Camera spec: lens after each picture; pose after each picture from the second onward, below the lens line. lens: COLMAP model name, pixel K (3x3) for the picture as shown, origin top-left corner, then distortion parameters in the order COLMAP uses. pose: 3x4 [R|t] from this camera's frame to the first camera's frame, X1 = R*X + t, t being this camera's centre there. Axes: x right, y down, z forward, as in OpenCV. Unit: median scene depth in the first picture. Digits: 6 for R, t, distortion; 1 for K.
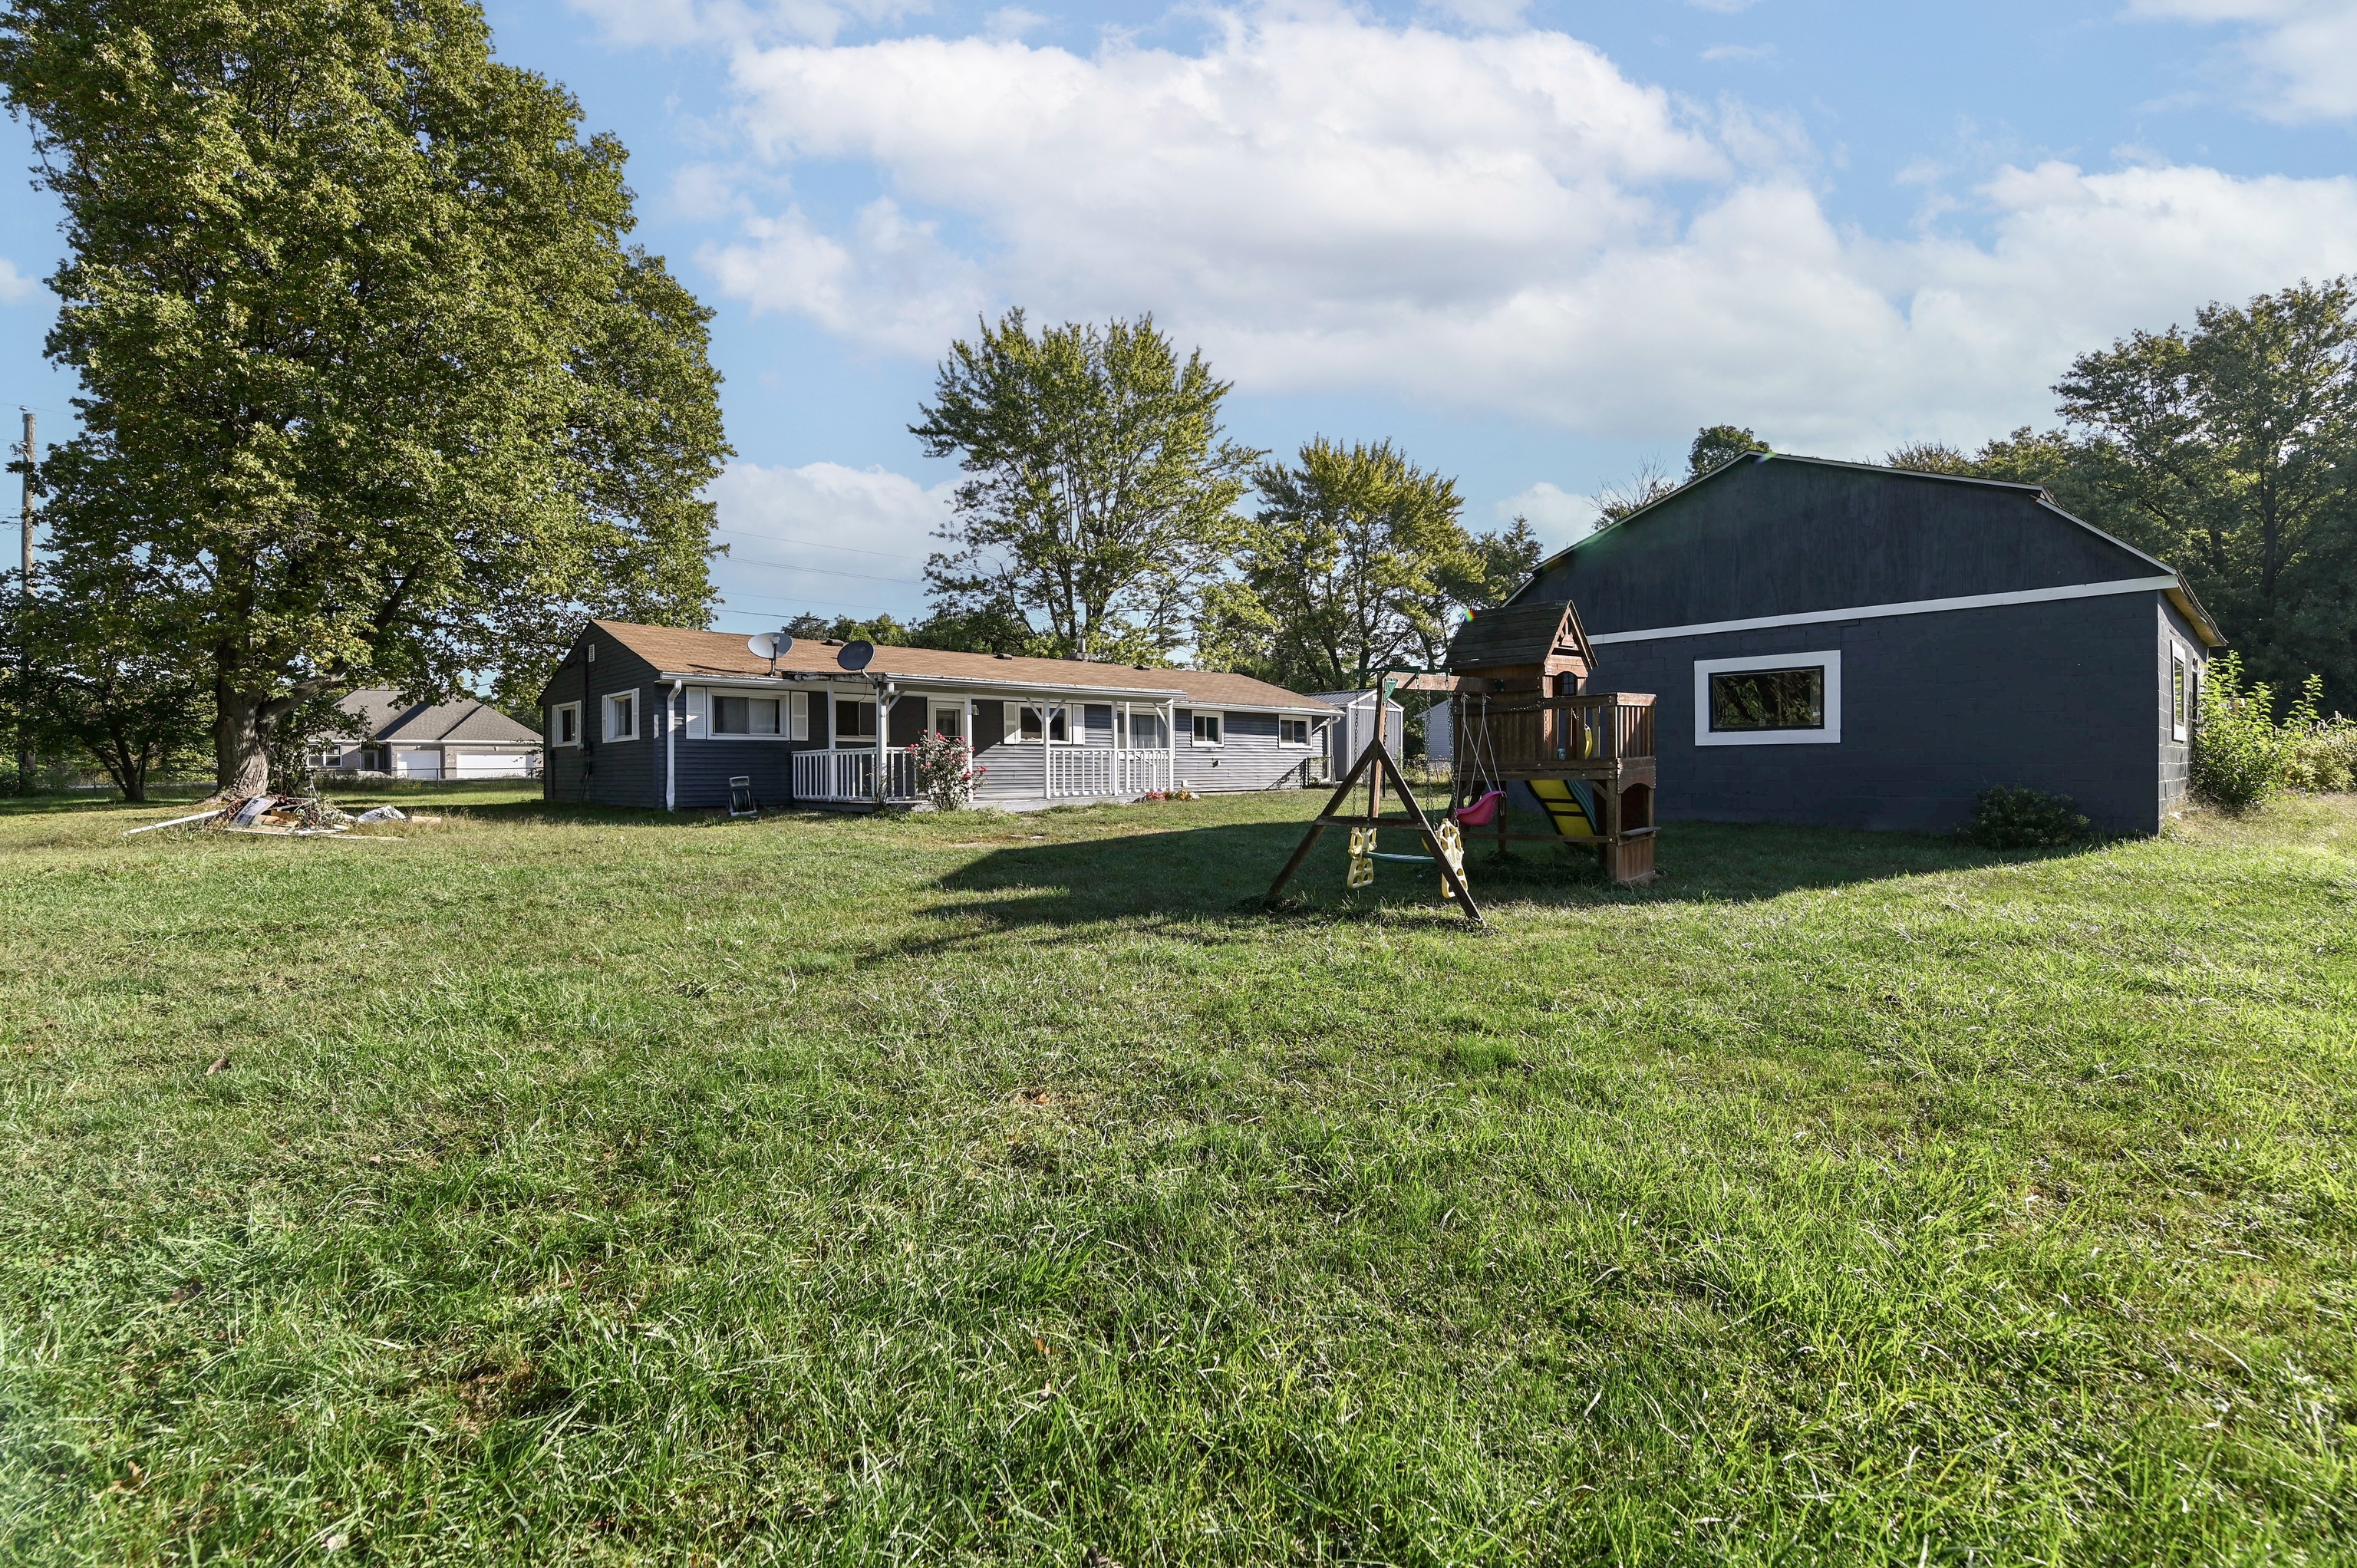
lens RADIAL K [[1032.7, 0, 1161.4], [0, 1032.7, 722.7], [0, 0, 1]] dist [0.019797, -0.008462]
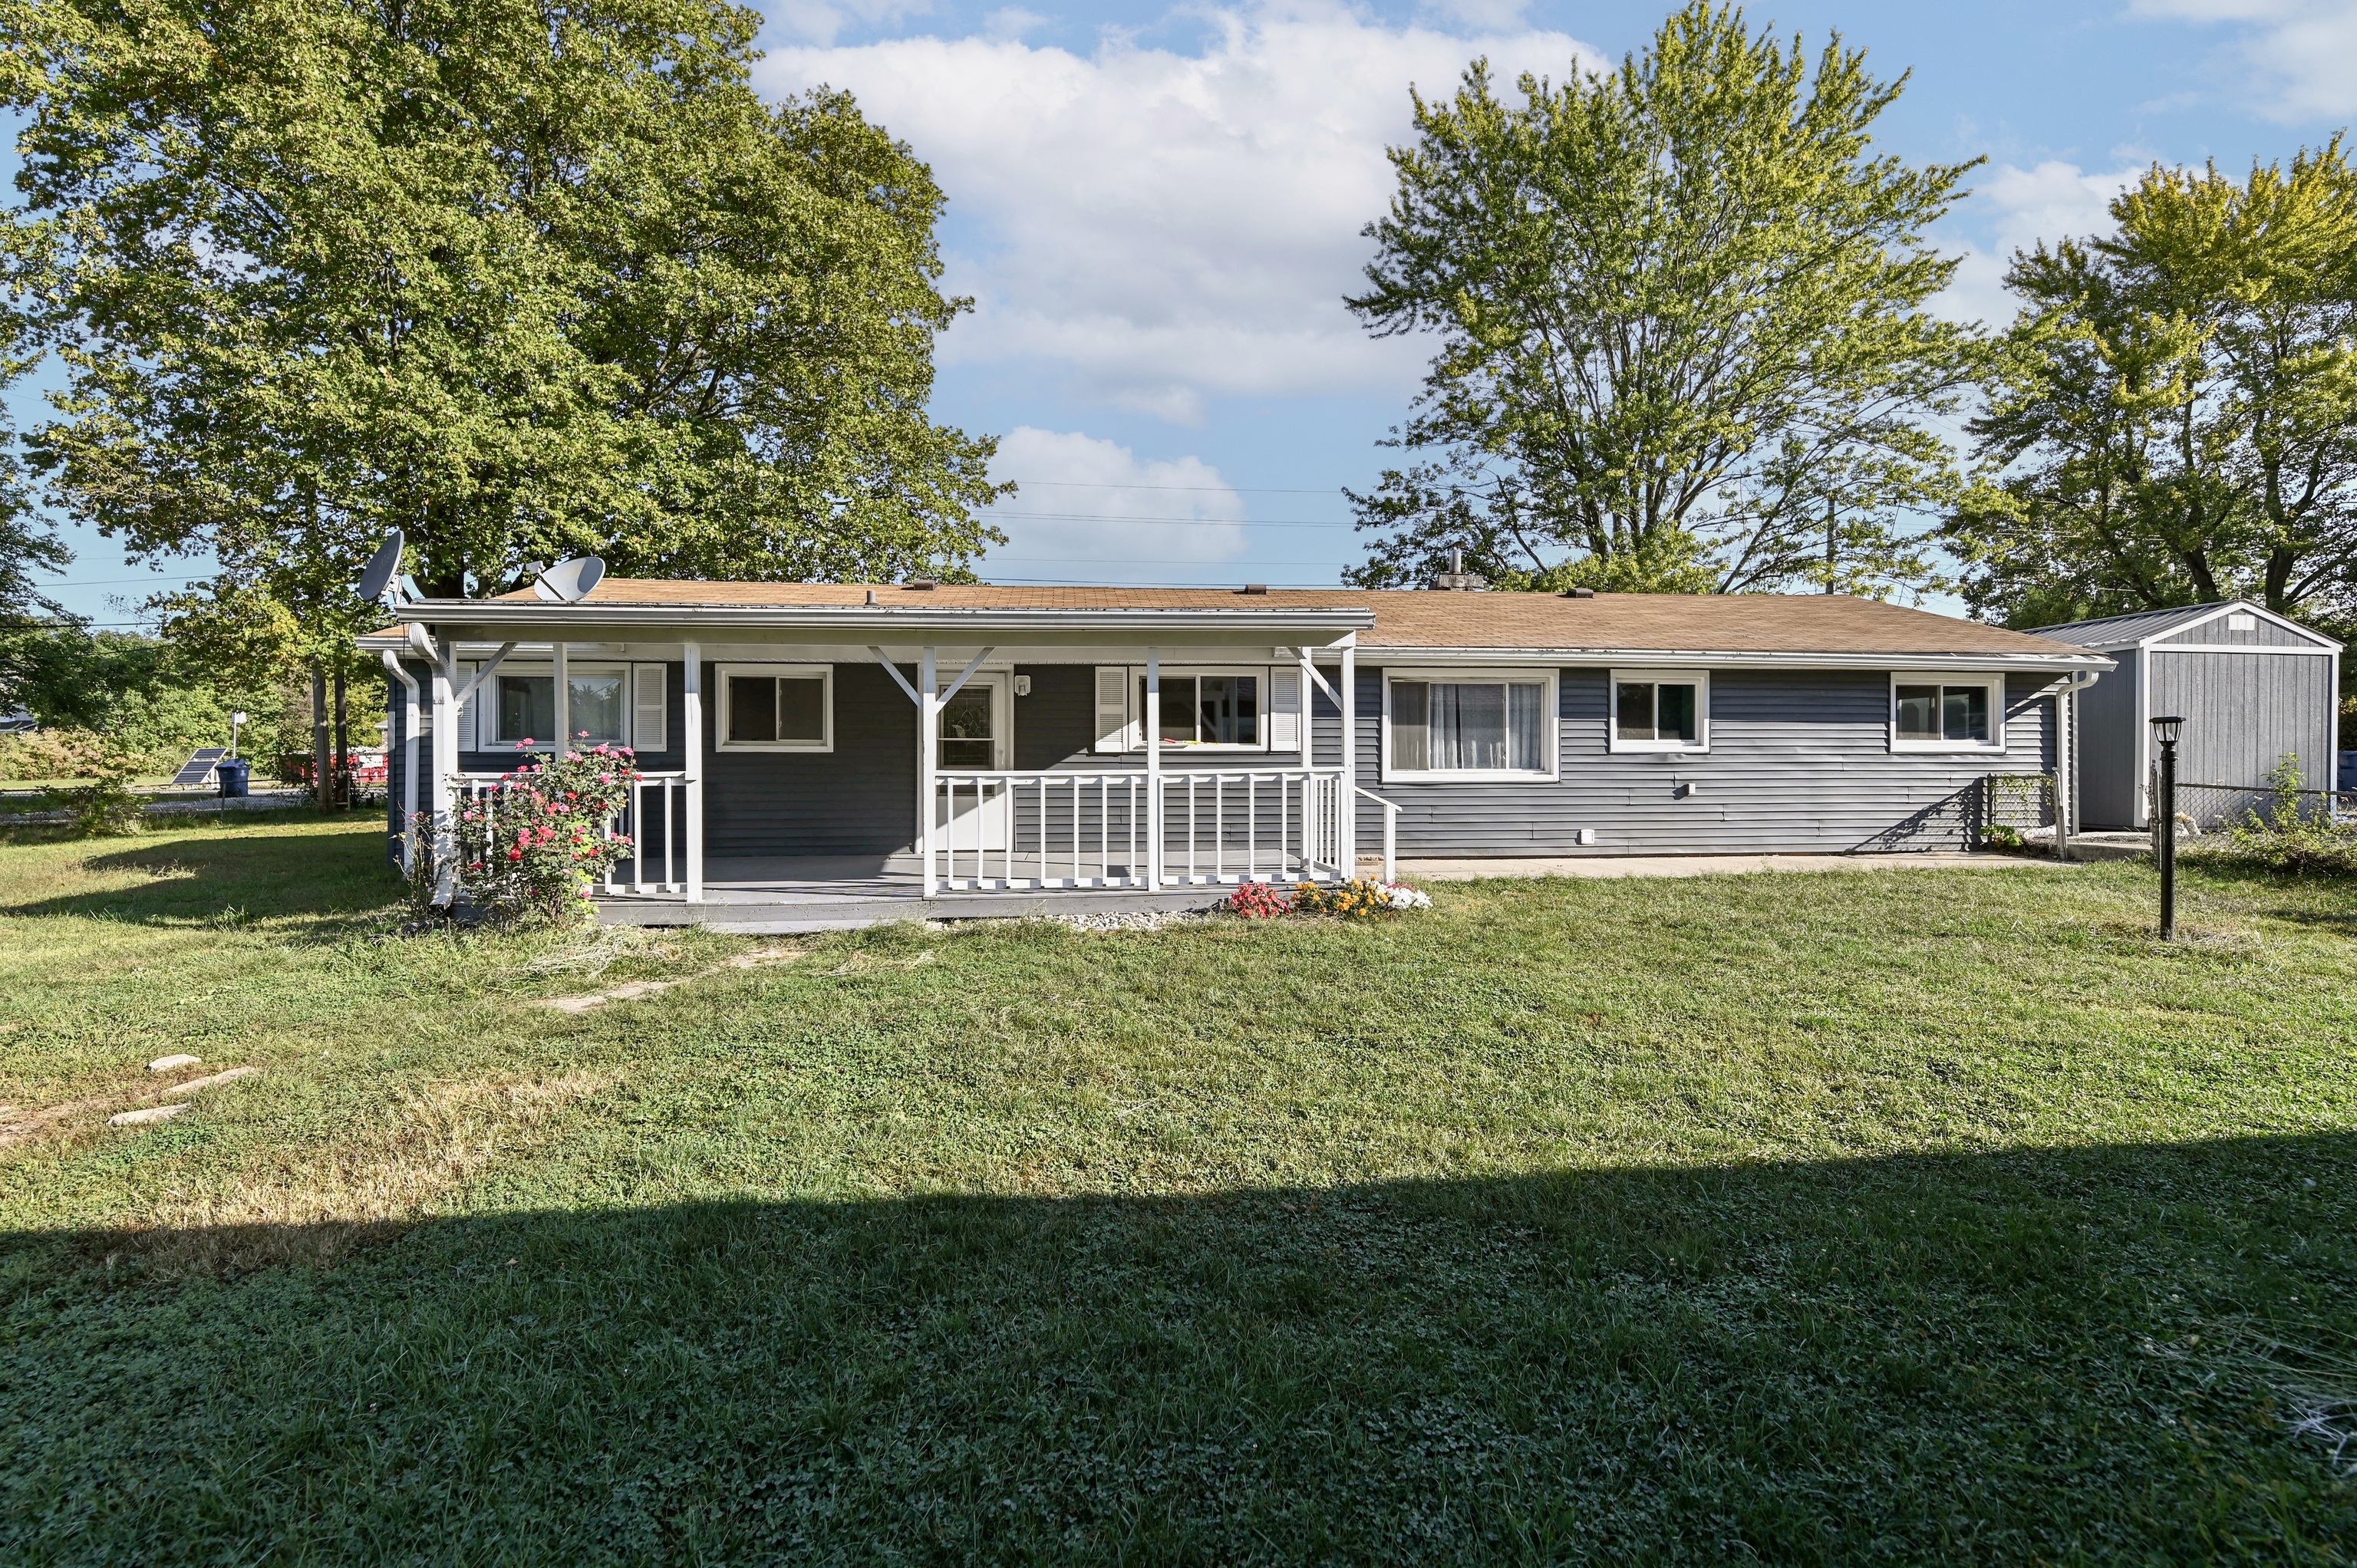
lens RADIAL K [[1038.6, 0, 1179.6], [0, 1038.6, 751.5], [0, 0, 1]] dist [0.002470, -0.008111]
pose [[0.795536, -0.002573, -0.605901, 0.132623], [0.023184, 0.999388, 0.026196, 0.005871], [0.605462, -0.034887, 0.795109, 0.470169]]
